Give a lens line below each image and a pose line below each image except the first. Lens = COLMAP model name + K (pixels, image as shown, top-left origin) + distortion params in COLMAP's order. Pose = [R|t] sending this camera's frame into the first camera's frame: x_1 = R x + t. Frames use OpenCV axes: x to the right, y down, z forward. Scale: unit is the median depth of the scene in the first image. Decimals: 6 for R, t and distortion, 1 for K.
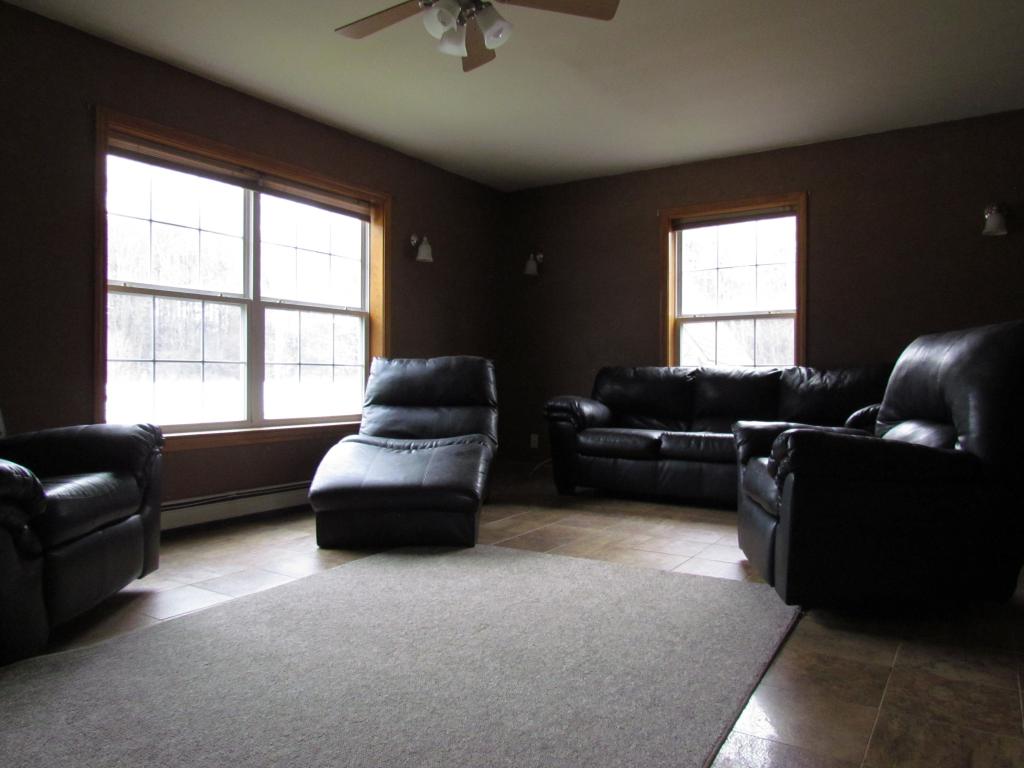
lens RADIAL K [[739.9, 0, 520.6], [0, 739.9, 382.2], [0, 0, 1]] dist [-0.029401, 0.008022]
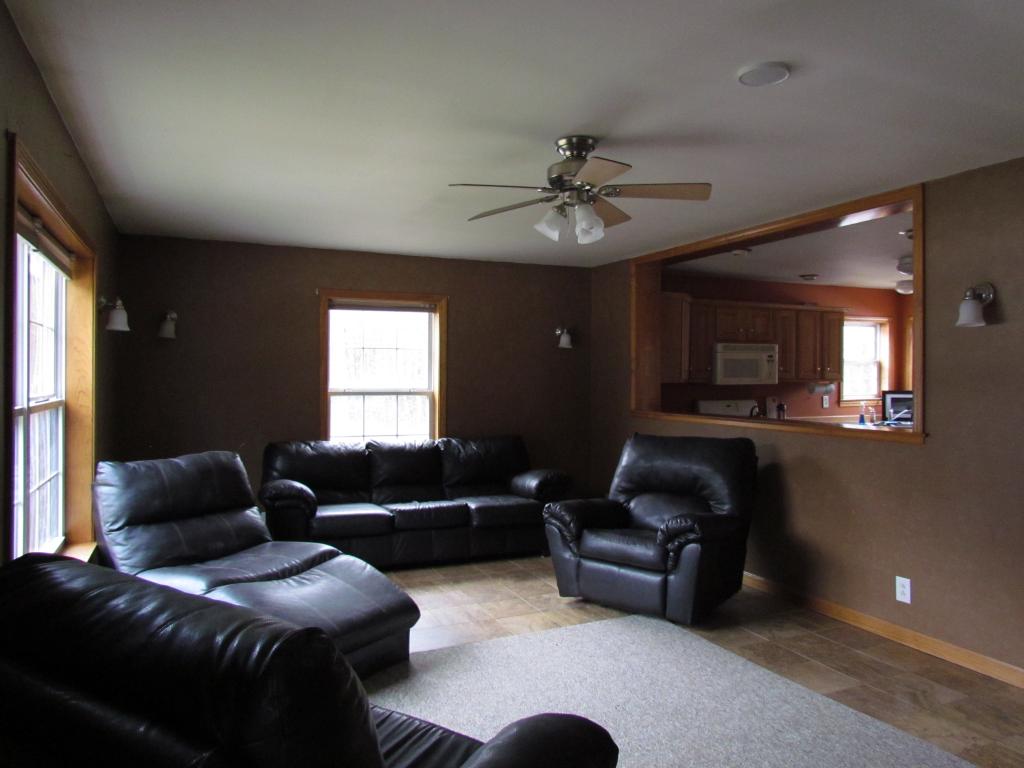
lens RADIAL K [[739.9, 0, 520.6], [0, 739.9, 382.2], [0, 0, 1]] dist [-0.029401, 0.008022]
pose [[0.535827, -0.005348, 0.844311, -0.600974], [0.001032, 0.999983, 0.005680, -0.119967], [-0.844327, -0.002172, 0.535823, 0.224591]]
